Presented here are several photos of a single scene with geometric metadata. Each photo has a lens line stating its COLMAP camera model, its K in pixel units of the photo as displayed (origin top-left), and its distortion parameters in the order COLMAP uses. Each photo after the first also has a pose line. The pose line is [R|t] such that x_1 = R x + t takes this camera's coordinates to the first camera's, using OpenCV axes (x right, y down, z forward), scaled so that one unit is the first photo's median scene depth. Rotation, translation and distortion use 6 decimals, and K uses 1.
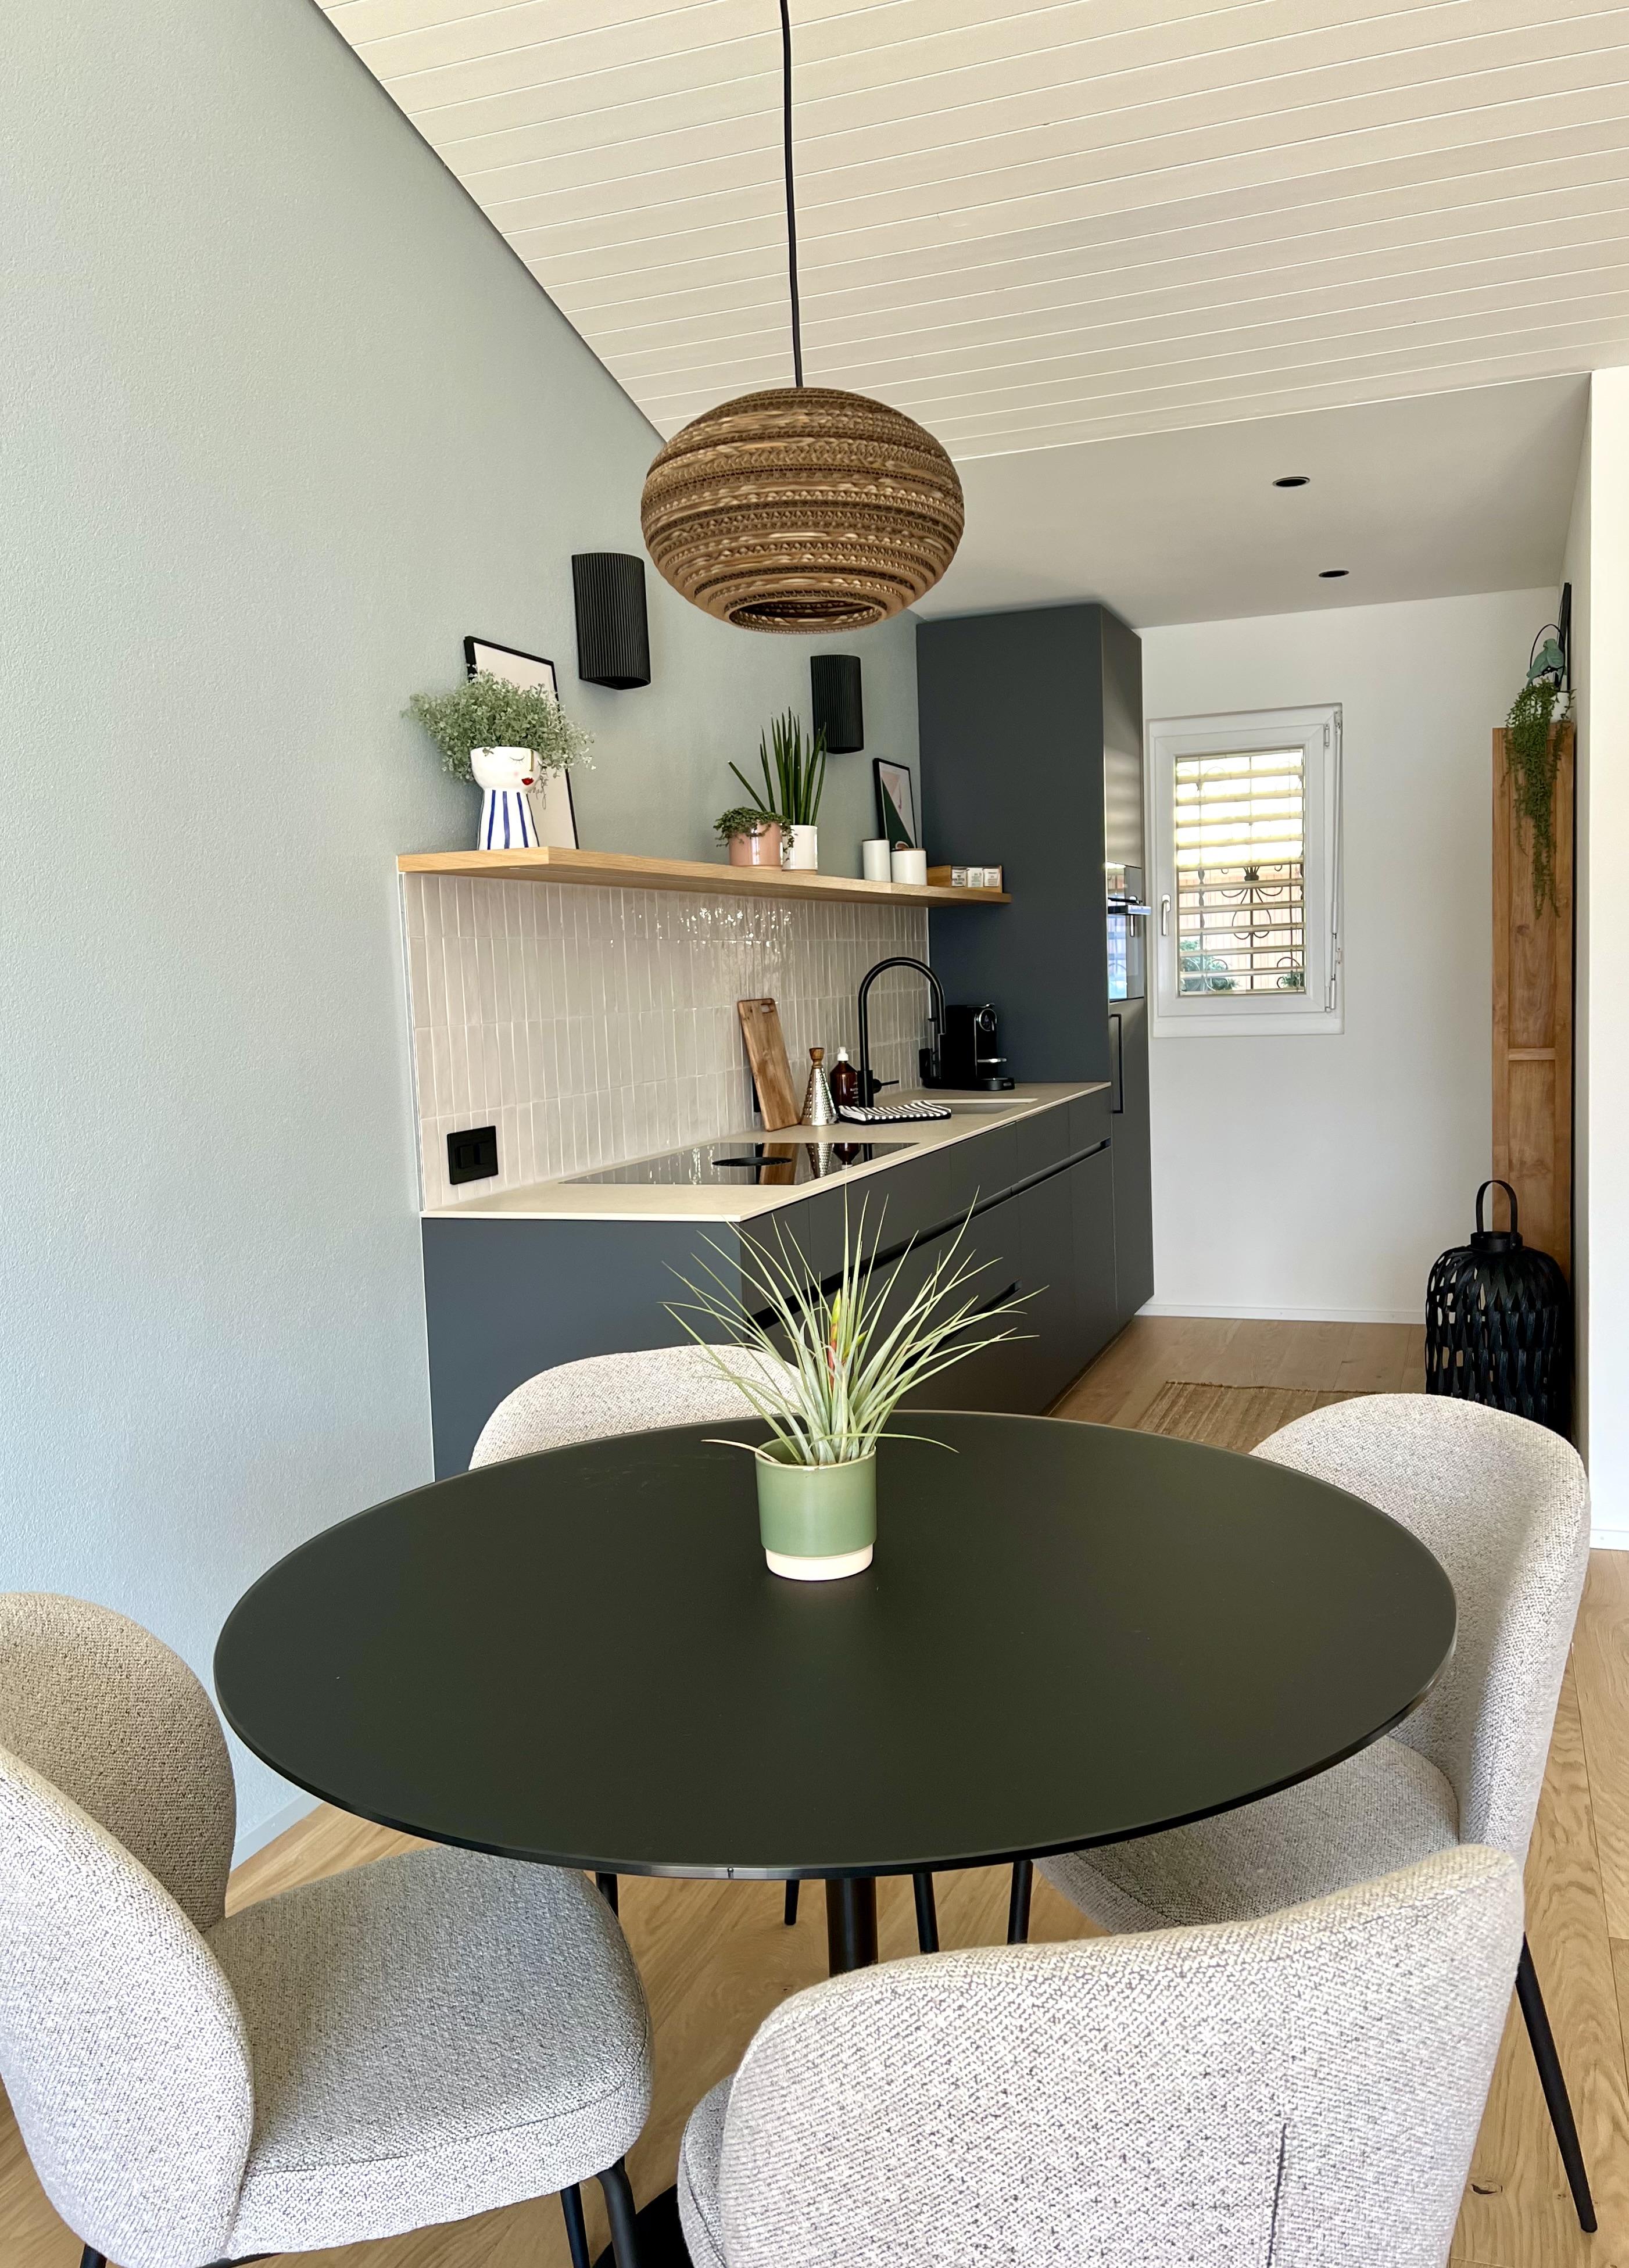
lens RADIAL K [[1699.0, 0, 820.1], [0, 1699.0, 1121.3], [0, 0, 1]] dist [0.008449, -0.027494]
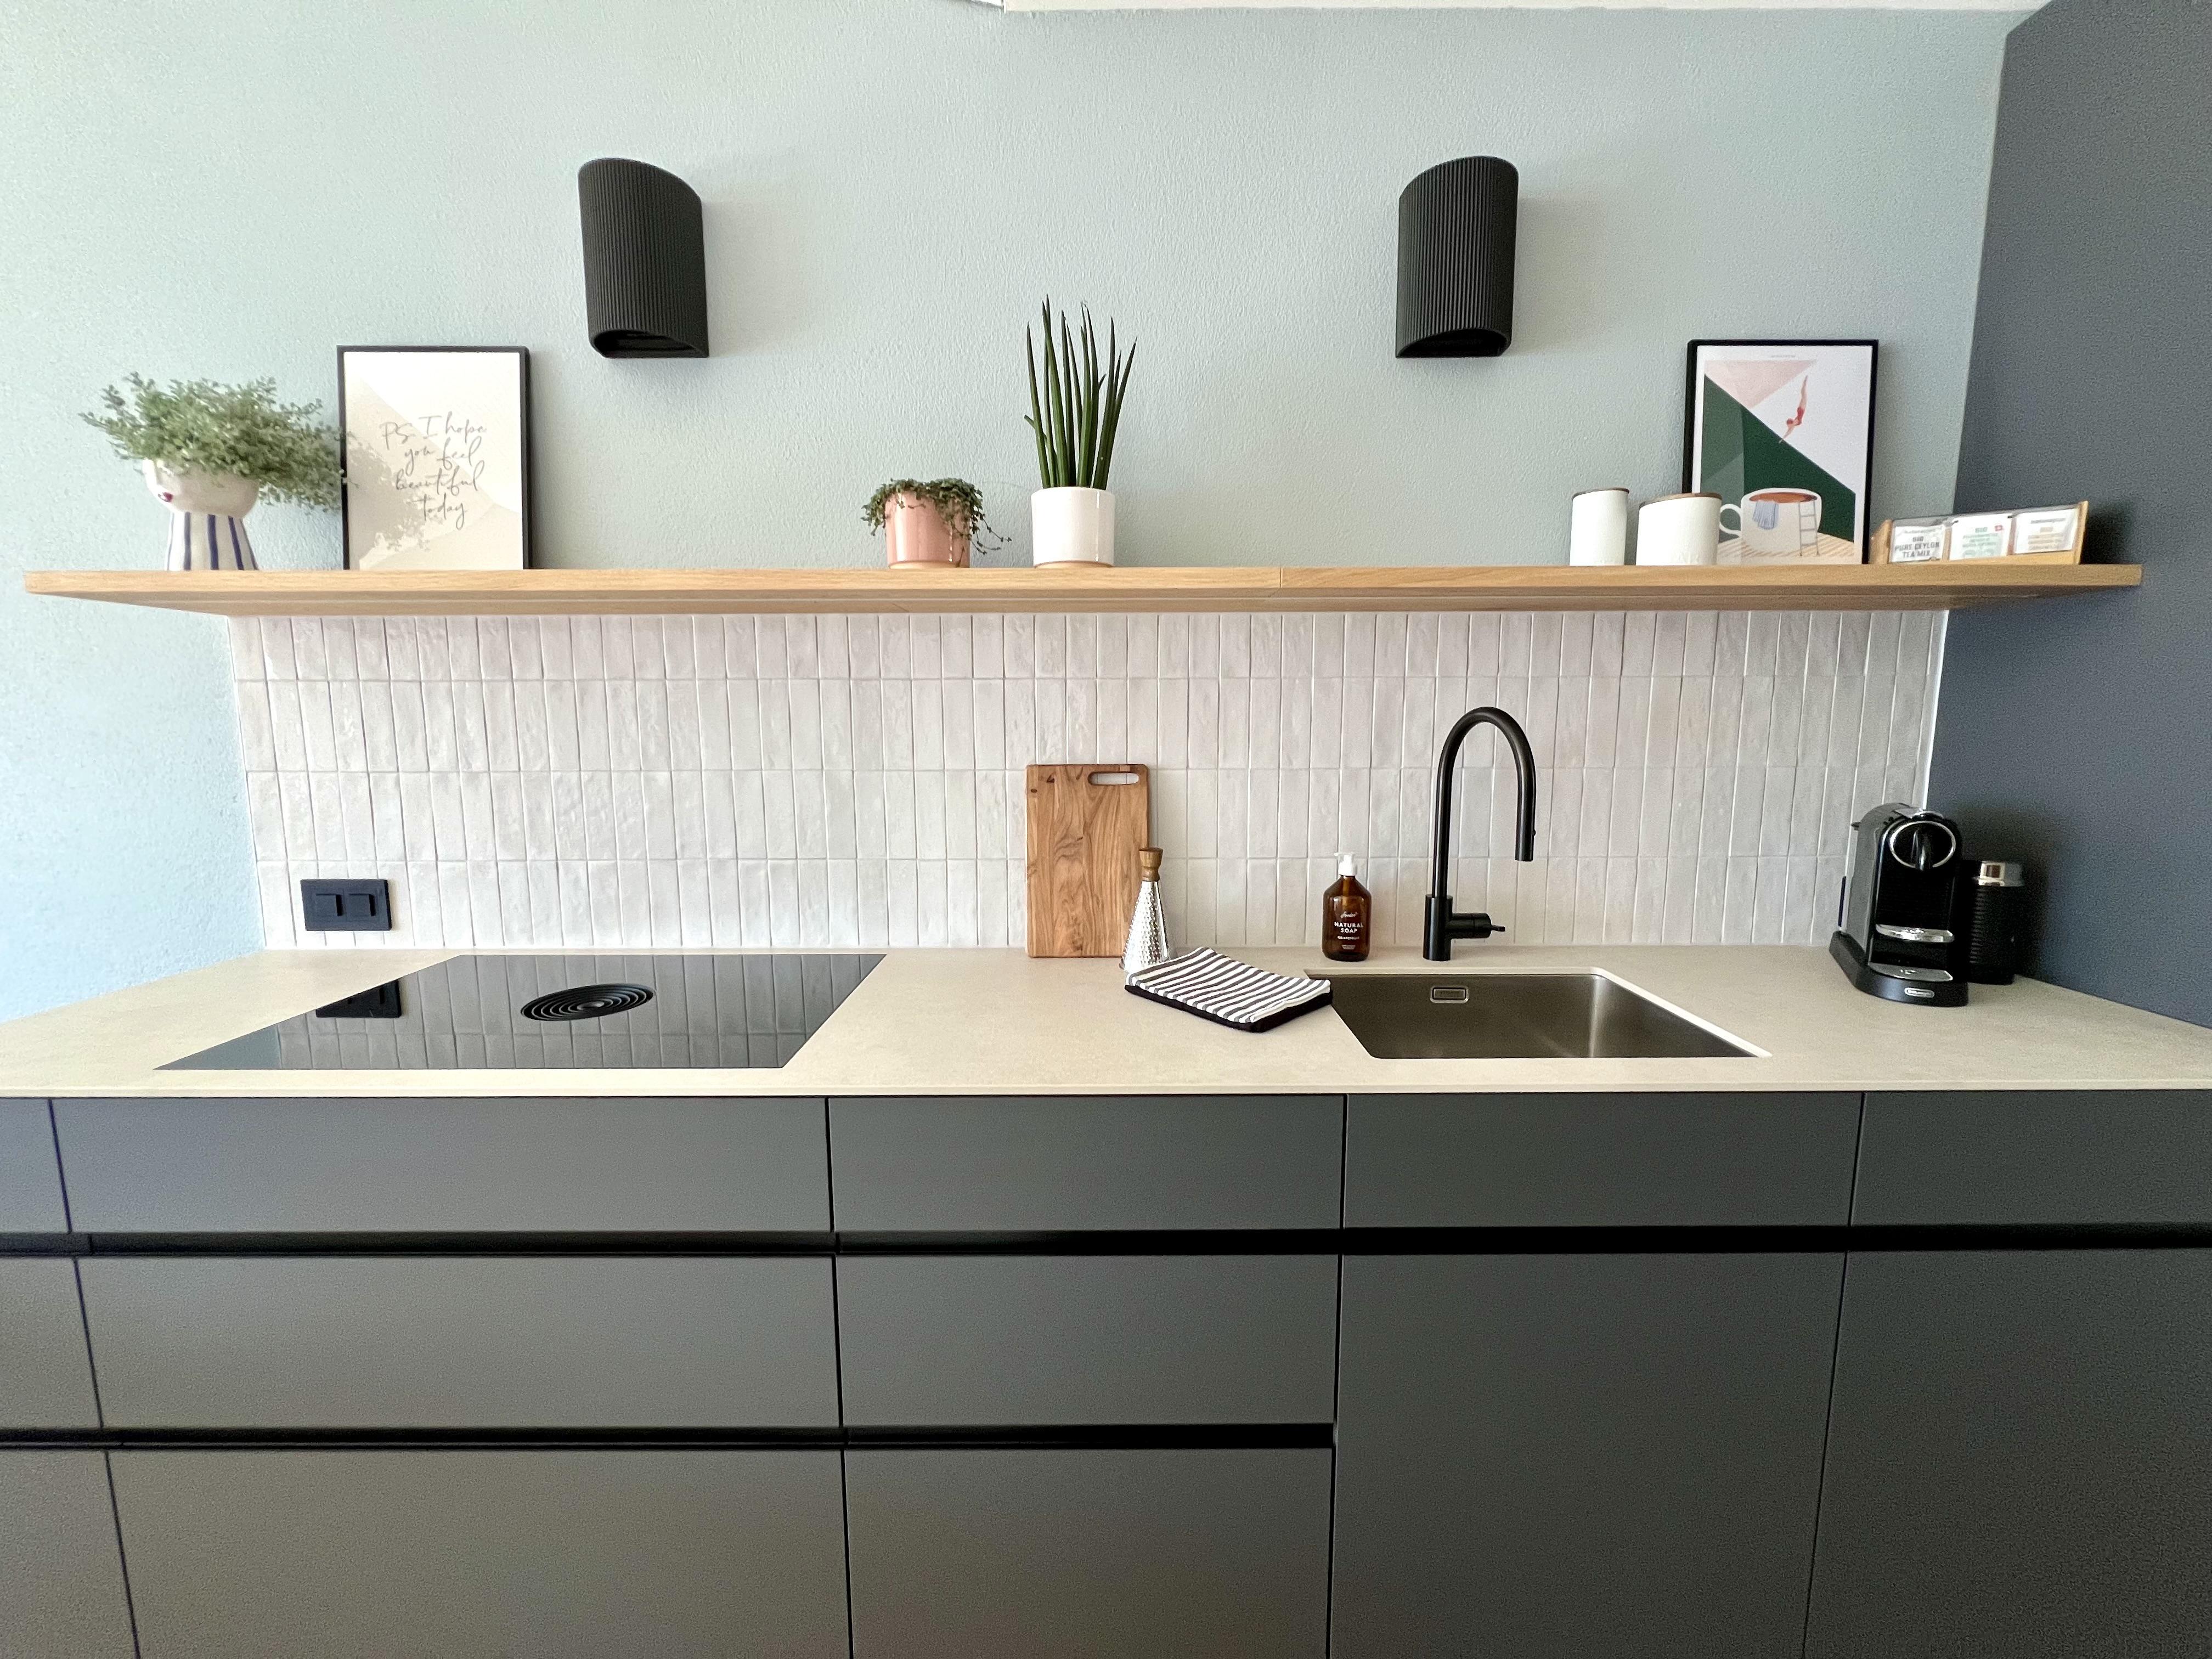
lens RADIAL K [[887.1, 0, 1115.5], [0, 887.1, 820.2], [0, 0, 1]] dist [-0.002280, 0.000633]
pose [[0.366164, 0.145191, -0.919154, 0.294418], [-0.093340, 0.988502, 0.118962, -0.091606], [0.925857, 0.042234, 0.375506, 0.858794]]
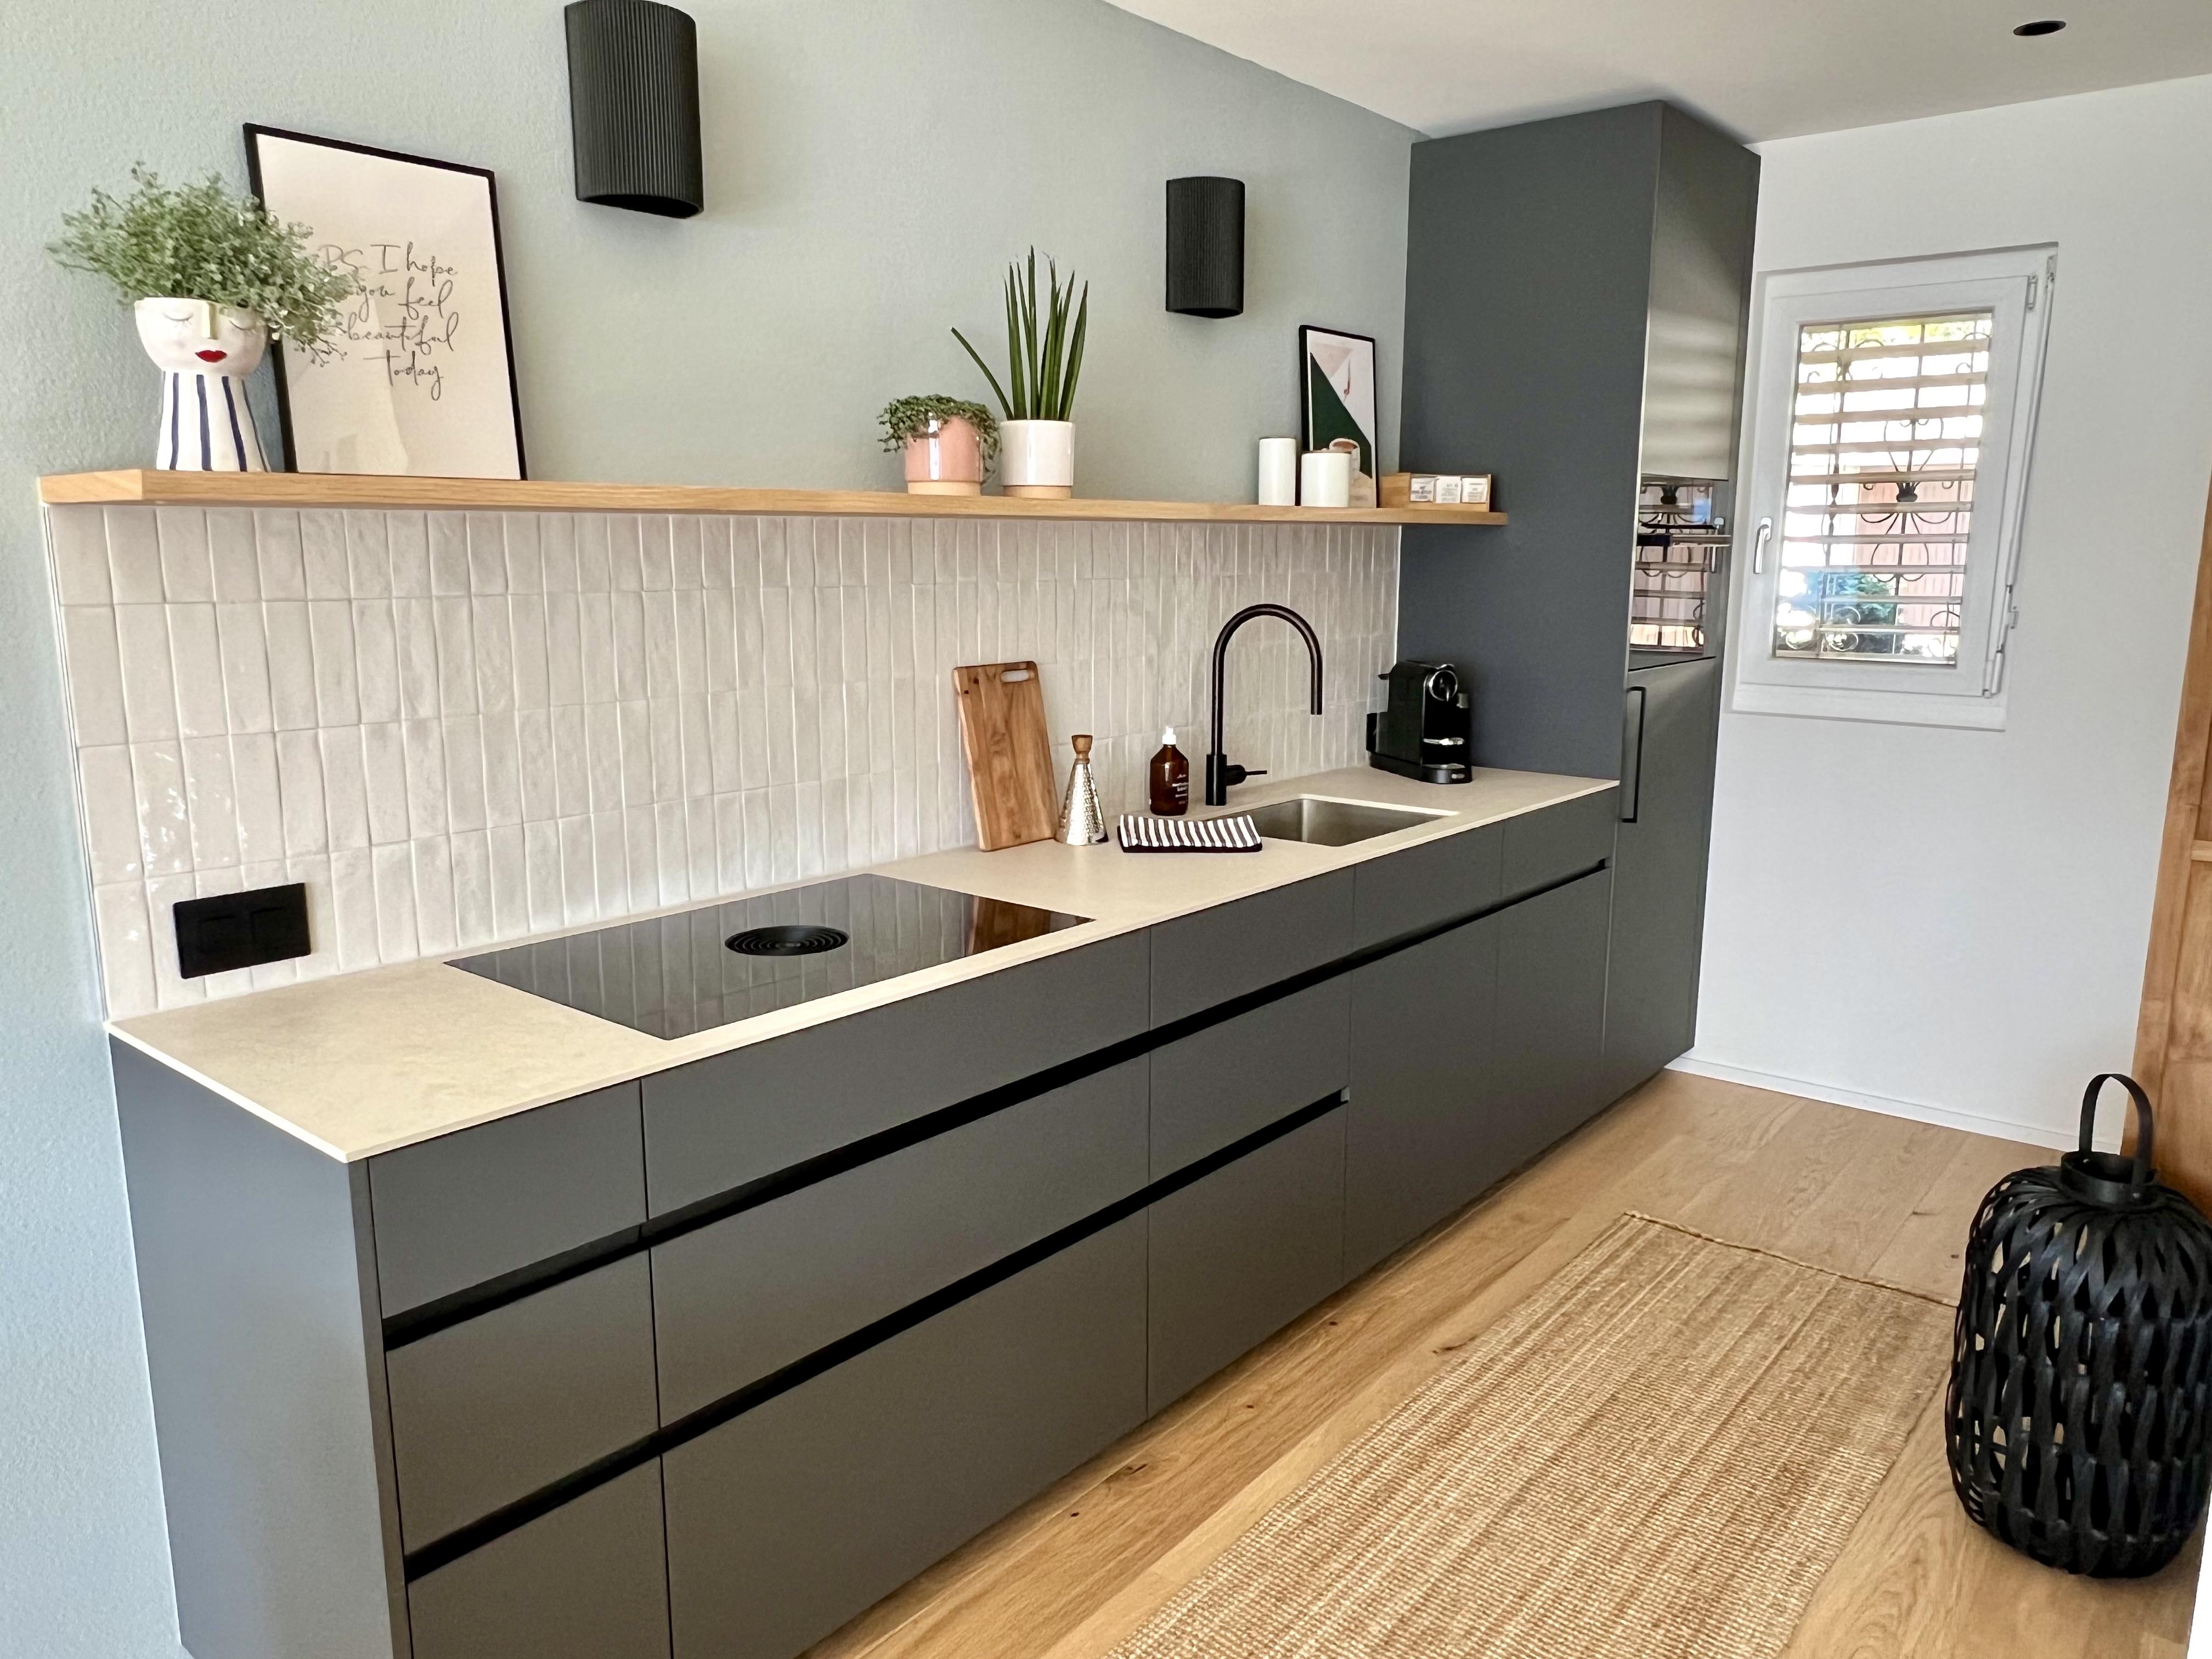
lens RADIAL K [[1529.2, 0, 1097.1], [0, 1529.2, 819.6], [0, 0, 1]] dist [0.003725, -0.025488]
pose [[0.944485, 0.099045, -0.313272, 0.209288], [-0.067978, 0.991757, 0.108610, -0.078256], [0.321447, -0.081285, 0.943432, 0.385468]]
